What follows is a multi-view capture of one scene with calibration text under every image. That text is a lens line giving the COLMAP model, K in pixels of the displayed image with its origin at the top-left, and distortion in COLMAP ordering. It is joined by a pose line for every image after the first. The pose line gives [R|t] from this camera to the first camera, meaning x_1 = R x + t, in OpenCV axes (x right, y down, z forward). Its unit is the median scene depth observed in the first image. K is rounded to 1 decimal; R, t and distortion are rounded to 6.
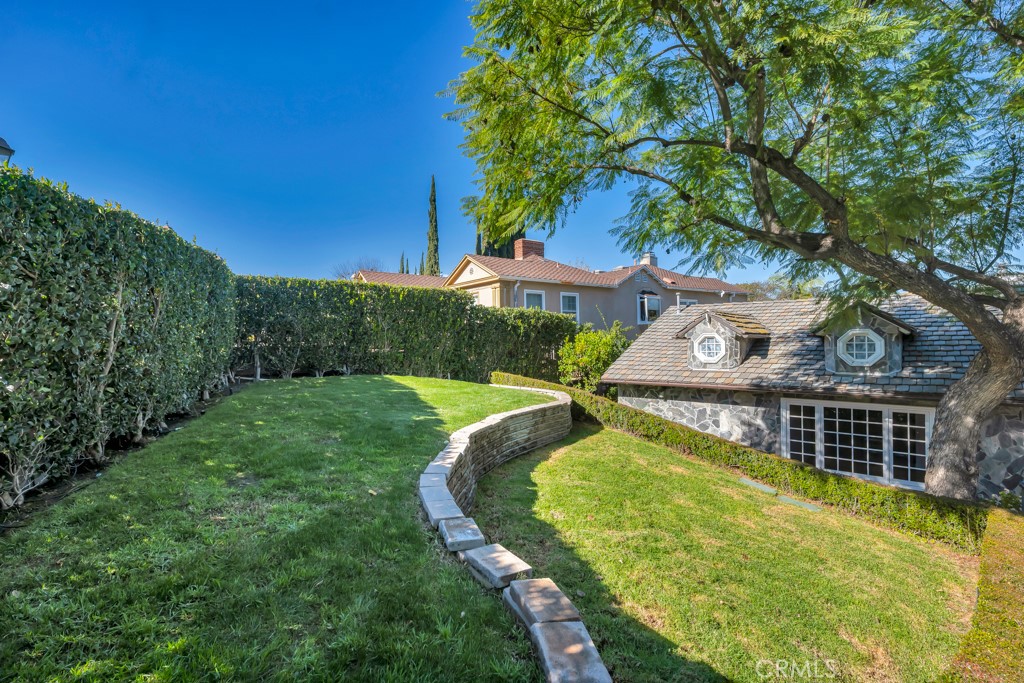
lens RADIAL K [[459.6, 0, 512.0], [0, 459.6, 341.5], [0, 0, 1]] dist [-0.000151, -0.000193]
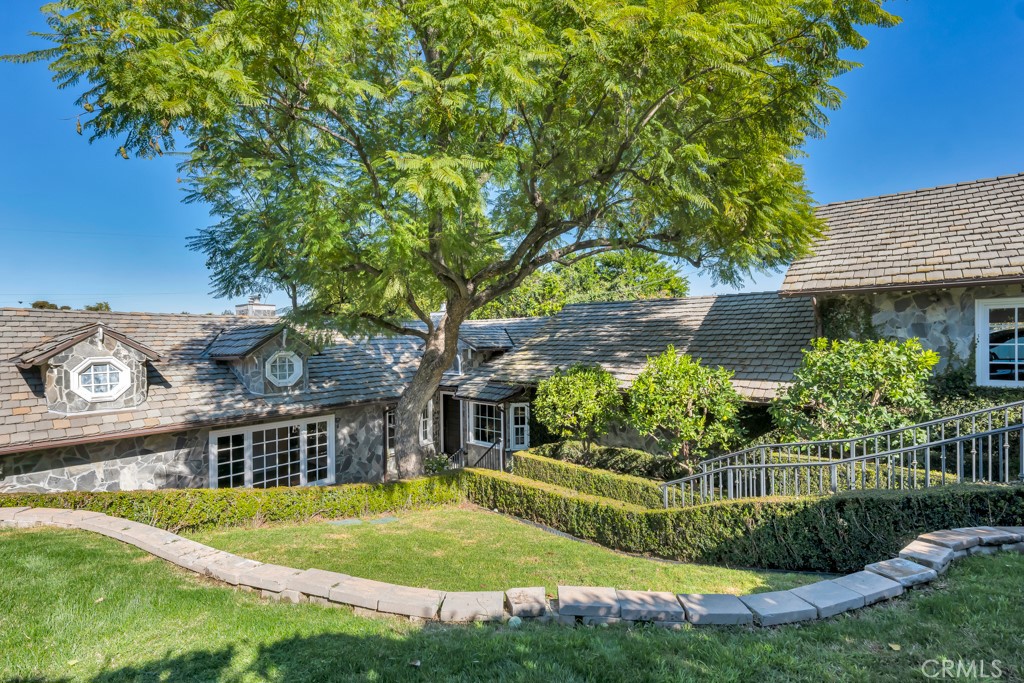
lens RADIAL K [[459.6, 0, 512.0], [0, 459.6, 341.5], [0, 0, 1]] dist [-0.000151, -0.000193]
pose [[-0.021008, 0.009881, 0.999730, -0.289960], [0.014653, 0.999847, -0.009575, -0.029274], [-0.999672, 0.014447, -0.021150, 0.474093]]
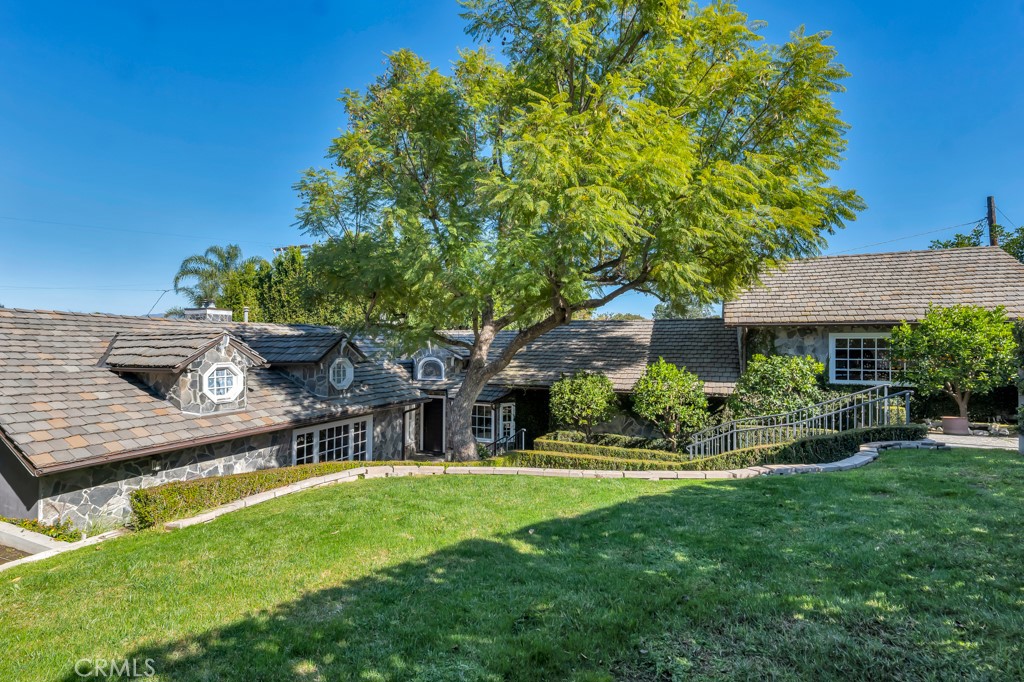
lens RADIAL K [[459.6, 0, 512.0], [0, 459.6, 341.0], [0, 0, 1]] dist [-0.000151, -0.000193]
pose [[-0.312680, 0.024101, 0.949553, -0.481123], [0.000949, 0.999685, -0.025061, -0.039006], [-0.949858, -0.006934, -0.312605, 0.904027]]
